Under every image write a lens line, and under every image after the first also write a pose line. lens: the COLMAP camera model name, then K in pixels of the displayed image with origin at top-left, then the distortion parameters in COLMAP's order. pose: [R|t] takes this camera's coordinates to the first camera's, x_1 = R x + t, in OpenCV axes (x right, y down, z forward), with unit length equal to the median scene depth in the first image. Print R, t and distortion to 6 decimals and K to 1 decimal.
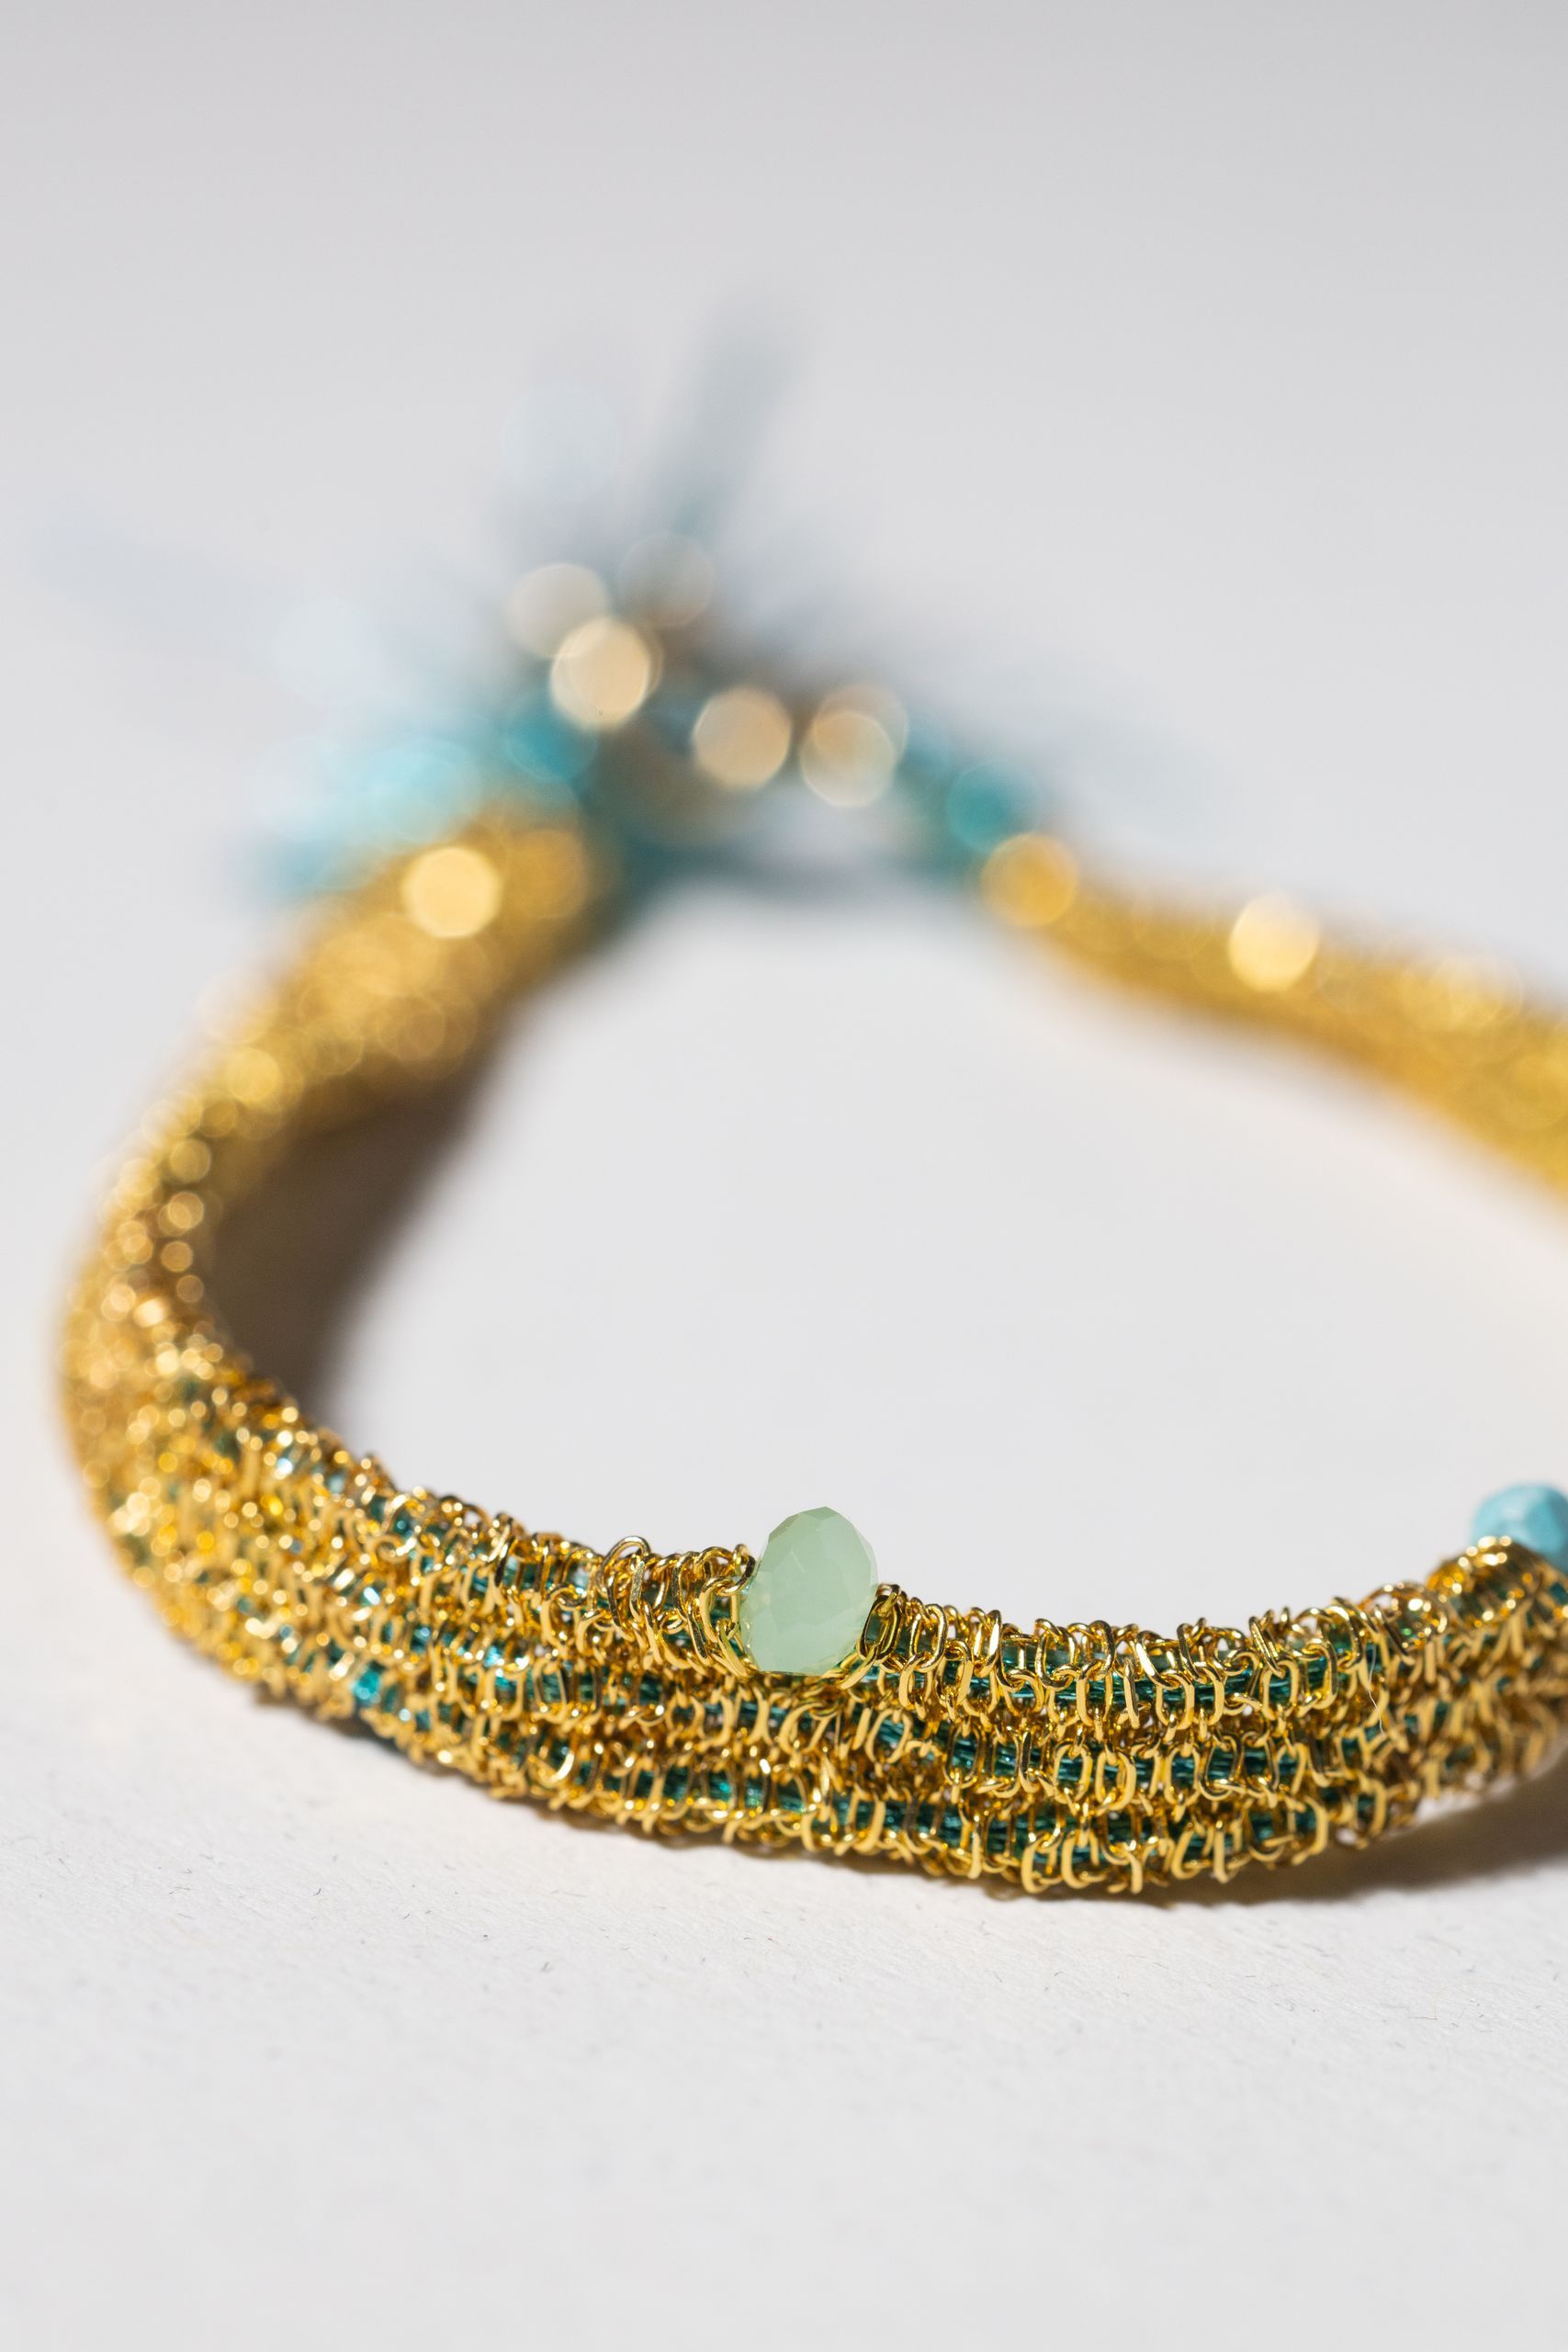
lens RADIAL K [[8441.9, 0, 784.0], [0, 8441.9, 1176.0], [0, 0, 1]] dist [0.181050, -2.090919]
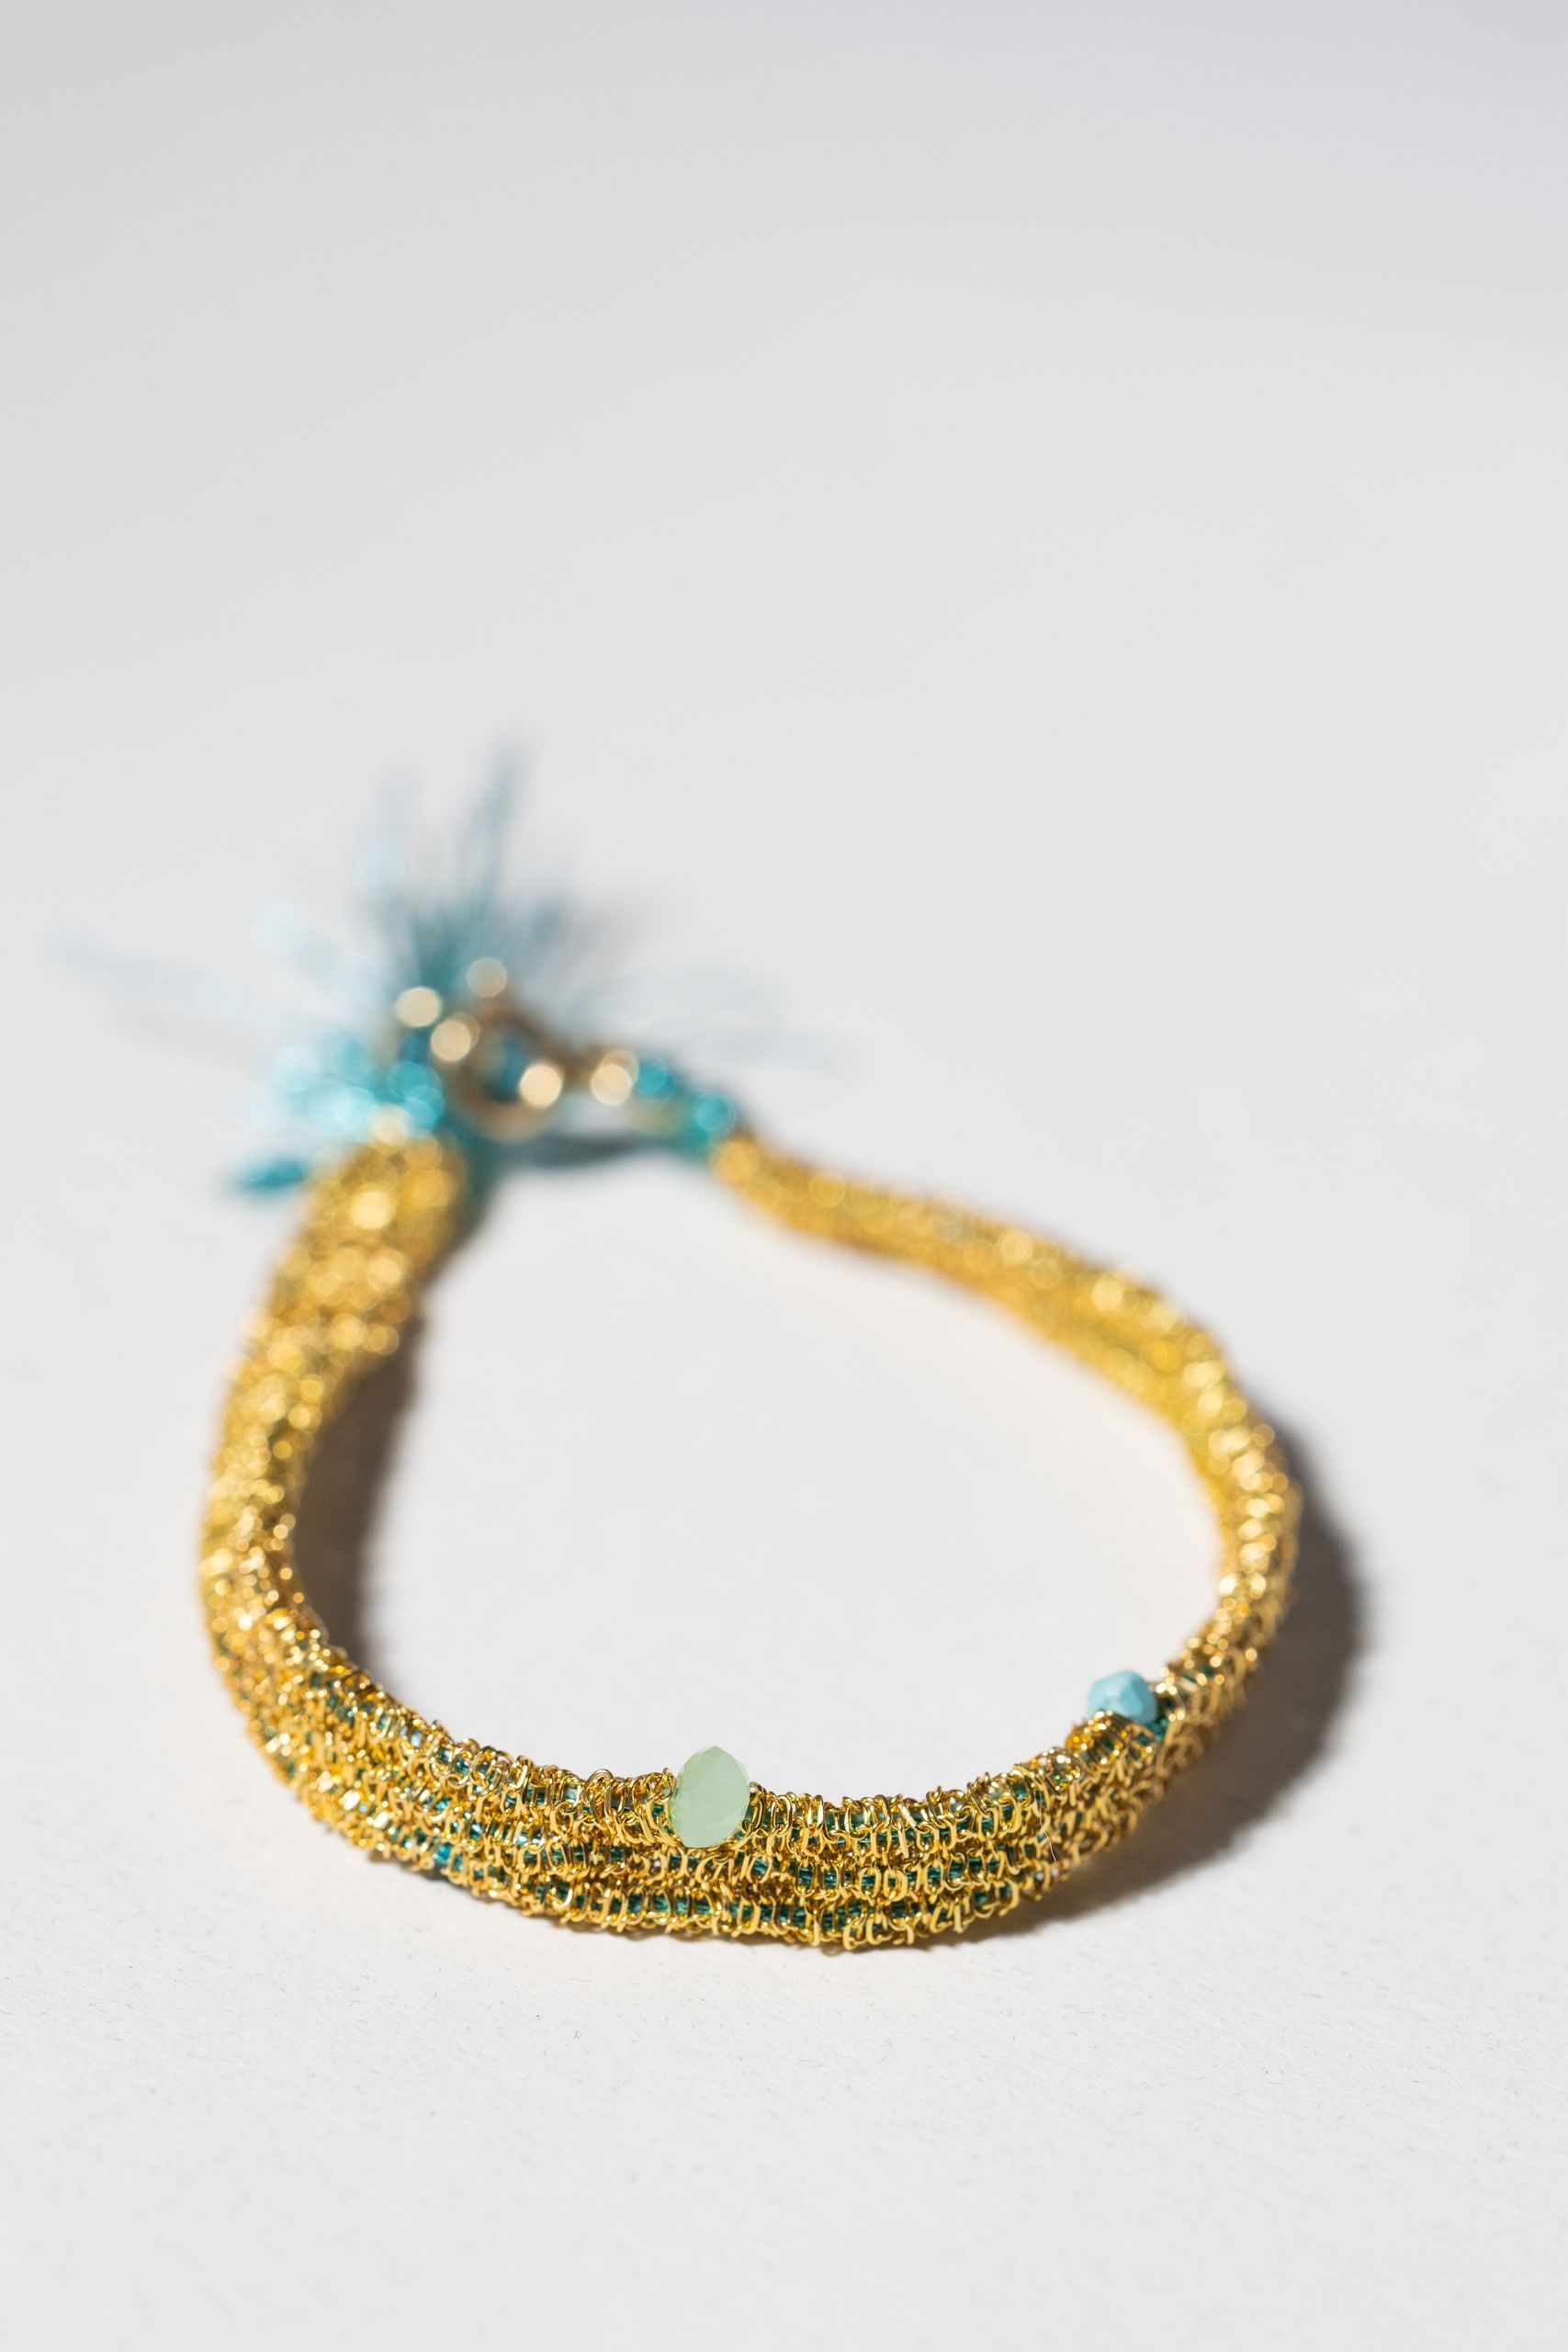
lens RADIAL K [[8441.9, 0, 784.0], [0, 8441.9, 1176.0], [0, 0, 1]] dist [0.181050, -2.090919]
pose [[0.993237, -0.082993, 0.081193, -0.108565], [0.070195, 0.986276, 0.149441, -0.322751], [-0.092481, -0.142731, 0.985431, -0.648701]]
